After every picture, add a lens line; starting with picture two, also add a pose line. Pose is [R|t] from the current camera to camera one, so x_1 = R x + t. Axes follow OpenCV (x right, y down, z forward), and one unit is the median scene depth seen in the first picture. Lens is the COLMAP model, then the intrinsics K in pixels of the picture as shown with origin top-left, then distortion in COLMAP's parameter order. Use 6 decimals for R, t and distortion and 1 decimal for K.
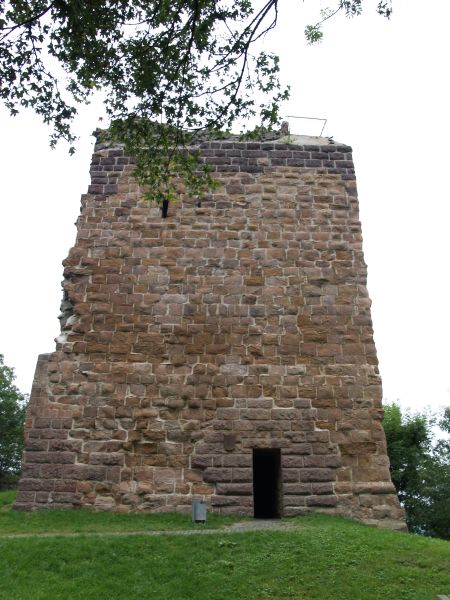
lens RADIAL K [[491.1, 0, 225.0], [0, 491.1, 300.0], [0, 0, 1]] dist [-0.125949, 0.075847]
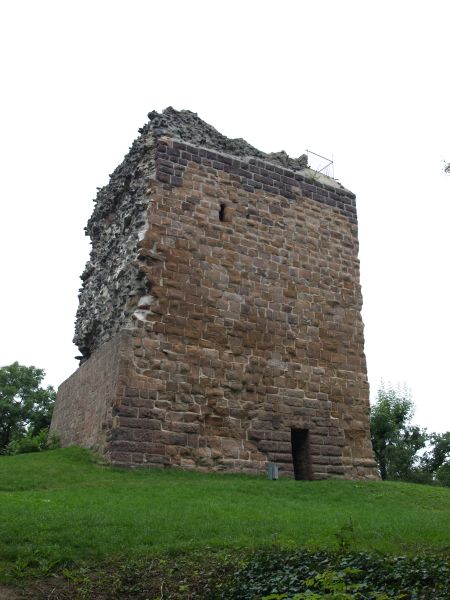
lens RADIAL K [[563.3, 0, 225.0], [0, 563.3, 300.0], [0, 0, 1]] dist [-0.125505, 0.072314]
pose [[0.891789, 0.173041, 0.418054, -0.714427], [-0.197415, 0.980199, 0.015401, -0.013702], [-0.407111, -0.096265, 0.908291, -0.223642]]
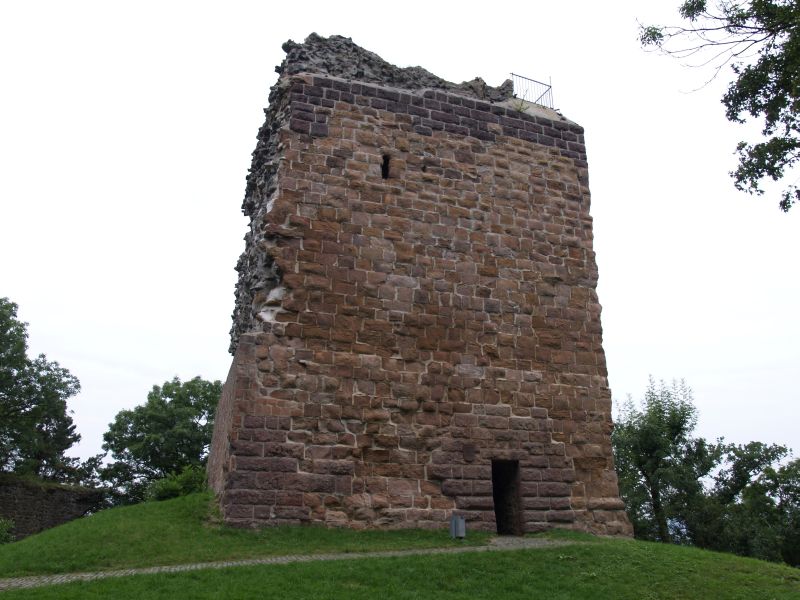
lens RADIAL K [[654.9, 0, 400.0], [0, 654.9, 300.0], [0, 0, 1]] dist [-0.125949, 0.075847]
pose [[0.952322, 0.104406, 0.286674, -0.448482], [-0.126236, 0.990262, 0.058700, -0.037921], [-0.277753, -0.092090, 0.956228, -0.084204]]
